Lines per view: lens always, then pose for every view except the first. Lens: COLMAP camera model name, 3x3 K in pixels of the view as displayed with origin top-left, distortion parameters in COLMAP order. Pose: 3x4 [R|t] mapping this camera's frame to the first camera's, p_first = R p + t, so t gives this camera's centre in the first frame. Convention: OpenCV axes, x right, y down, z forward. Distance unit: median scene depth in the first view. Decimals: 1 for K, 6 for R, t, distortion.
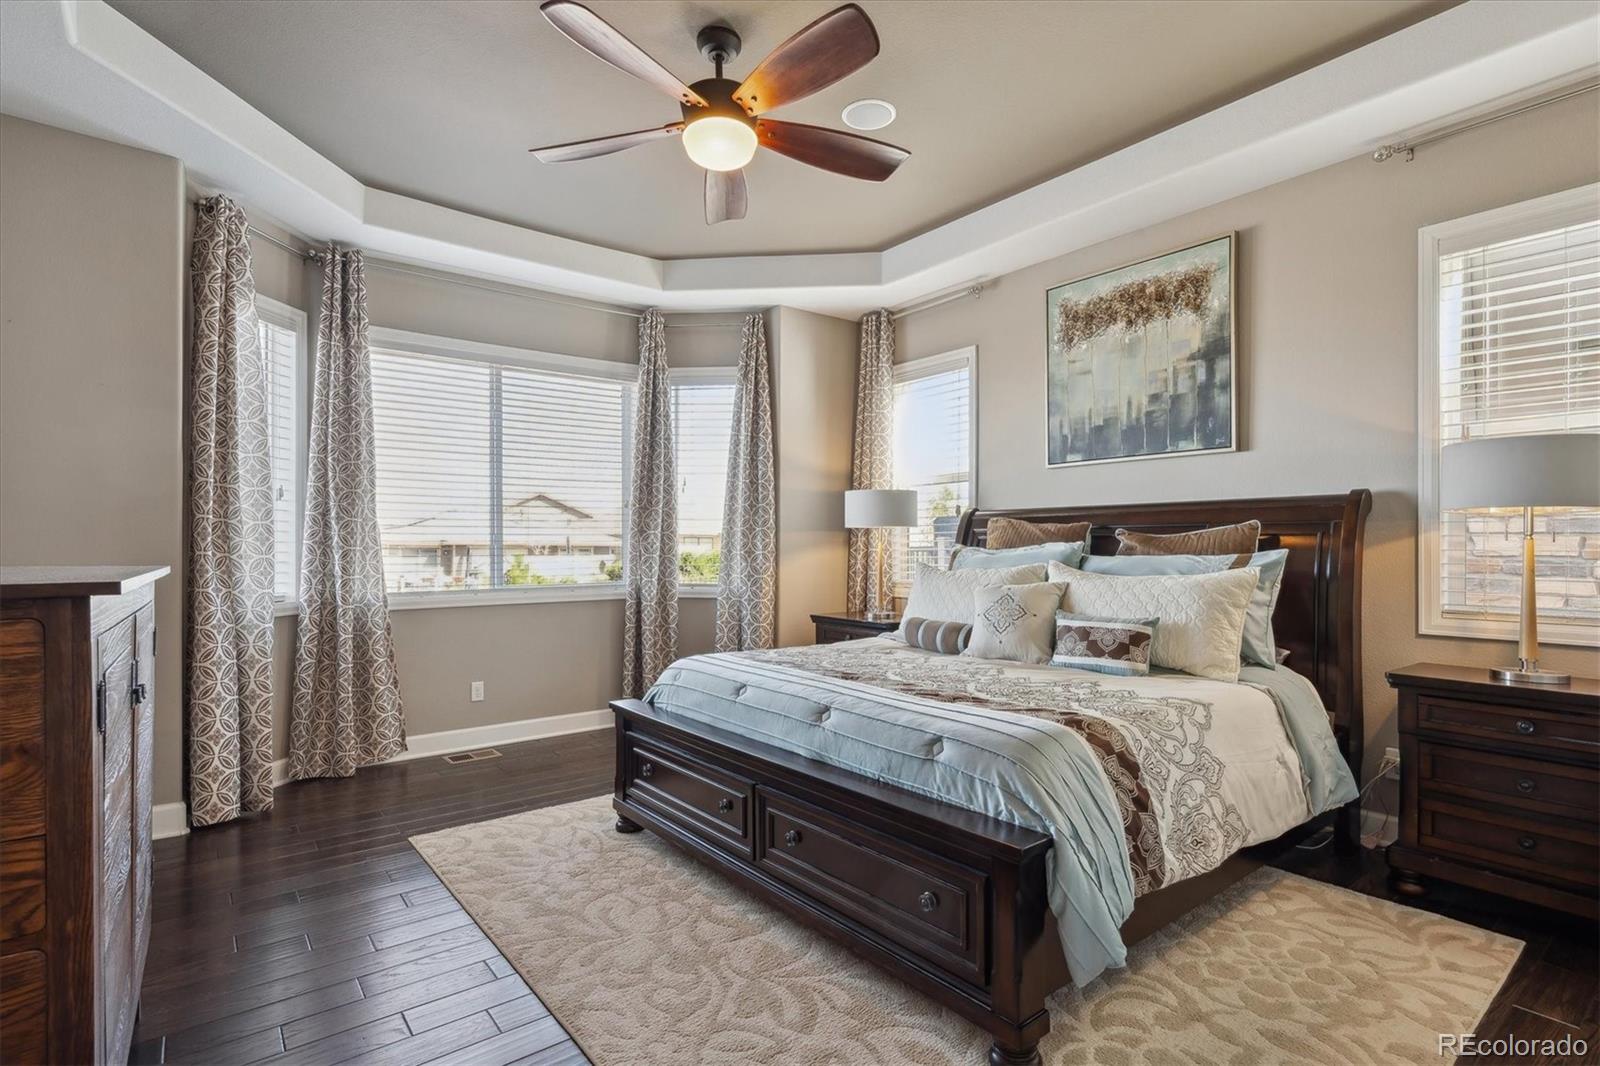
lens RADIAL K [[774.6, 0, 803.0], [0, 774.6, 543.4], [0, 0, 1]] dist [-0.002982, -0.000348]
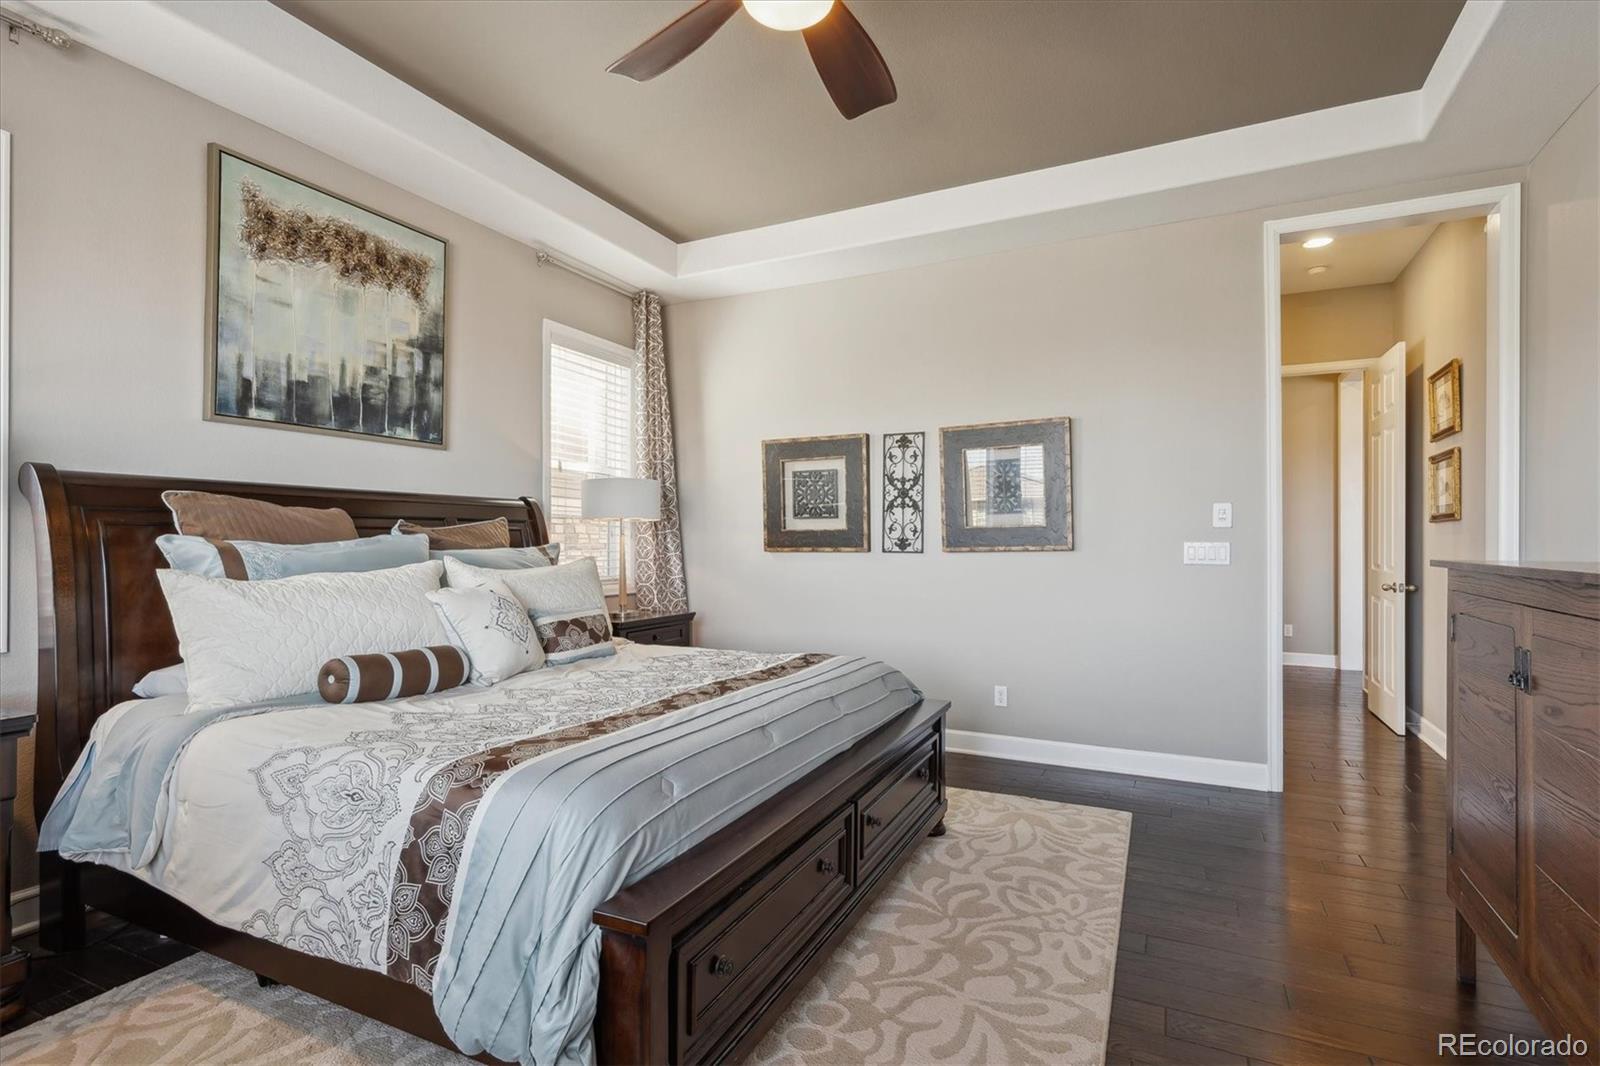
lens RADIAL K [[774.6, 0, 803.4], [0, 774.6, 537.8], [0, 0, 1]] dist [-0.002982, -0.000348]
pose [[-0.435674, 0.002880, 0.900100, -0.568151], [-0.006855, 0.999955, -0.006518, 0.004370], [-0.900078, -0.009010, -0.435635, 0.964869]]
